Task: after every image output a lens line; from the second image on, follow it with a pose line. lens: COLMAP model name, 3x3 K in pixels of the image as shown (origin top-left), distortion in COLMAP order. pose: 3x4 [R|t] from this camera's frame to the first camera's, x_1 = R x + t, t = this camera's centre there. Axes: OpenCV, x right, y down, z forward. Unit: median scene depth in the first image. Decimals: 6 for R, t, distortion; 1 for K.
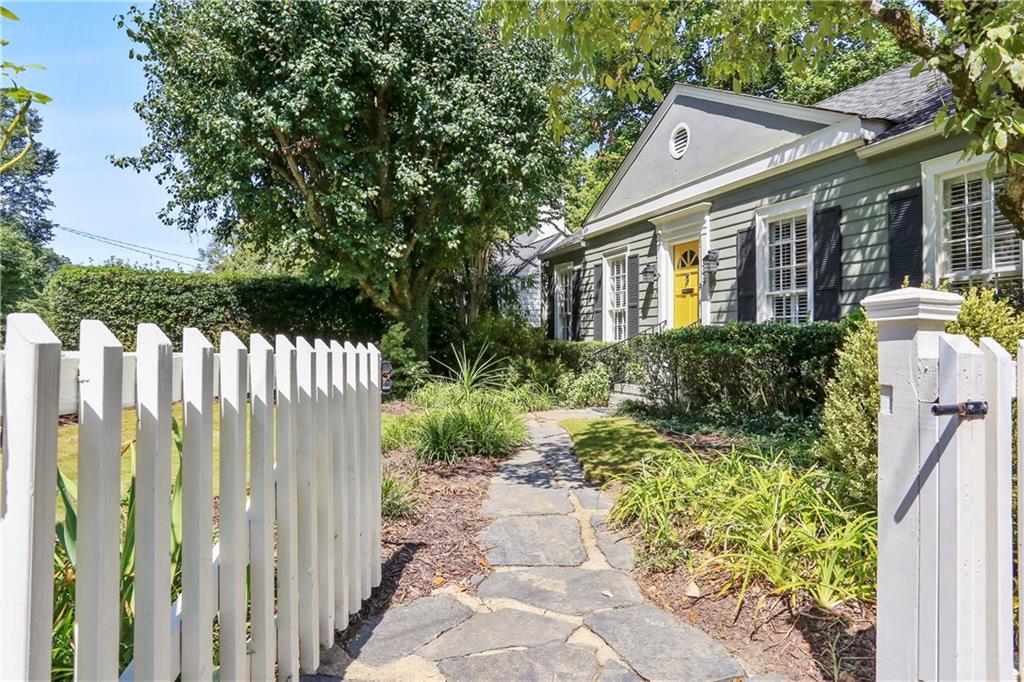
lens RADIAL K [[614.7, 0, 511.7], [0, 614.7, 322.1], [0, 0, 1]] dist [-0.001336, -0.000084]
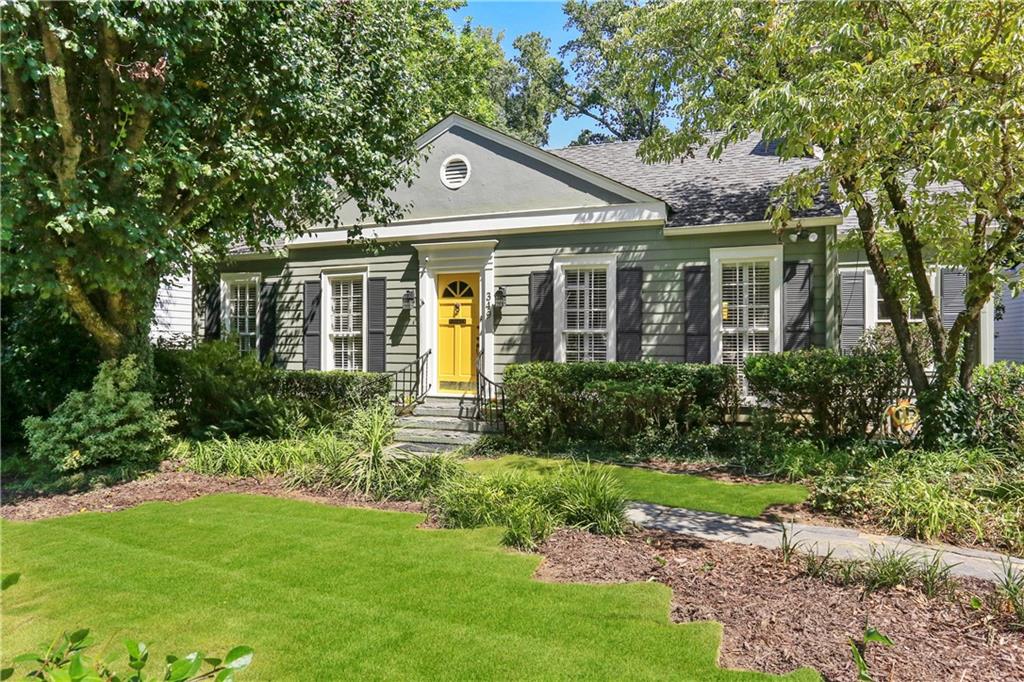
lens RADIAL K [[616.3, 0, 512.0], [0, 616.3, 341.0], [0, 0, 1]] dist [0.000408, -0.000142]
pose [[0.640292, 0.005519, 0.768112, -0.435490], [-0.023865, 0.999634, 0.012711, -0.032575], [-0.767761, -0.026470, 0.640190, 0.273902]]
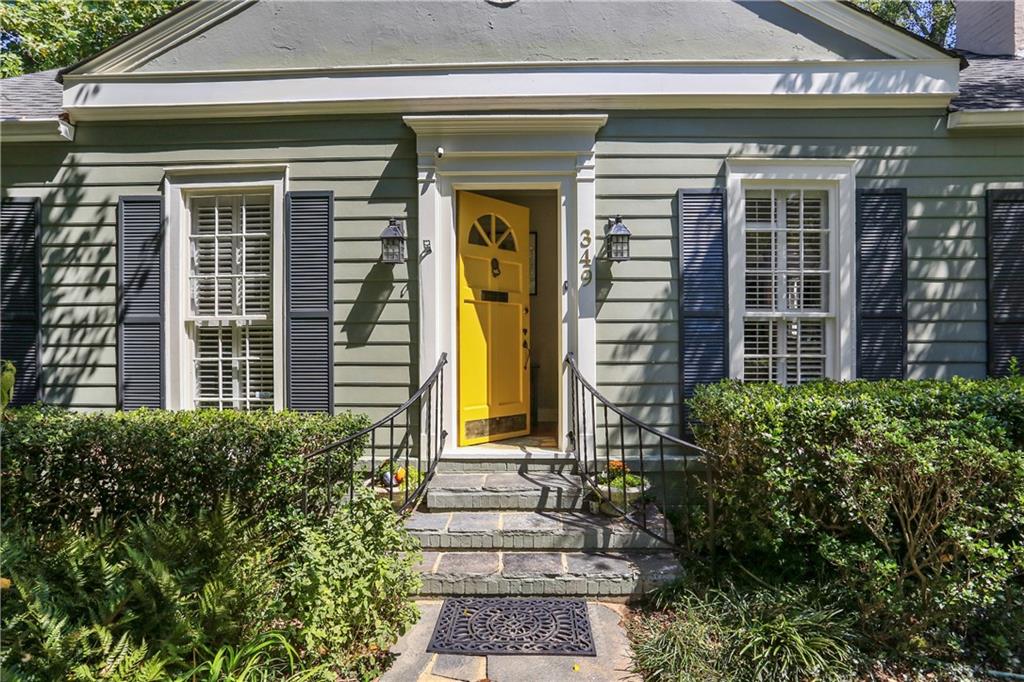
lens RADIAL K [[524.8, 0, 512.0], [0, 524.8, 341.0], [0, 0, 1]] dist [-0.027505, 0.001998]
pose [[0.364006, -0.004683, 0.931385, -0.088444], [-0.022793, 0.999643, 0.013934, -0.018978], [-0.931118, -0.026301, 0.363769, 0.836525]]
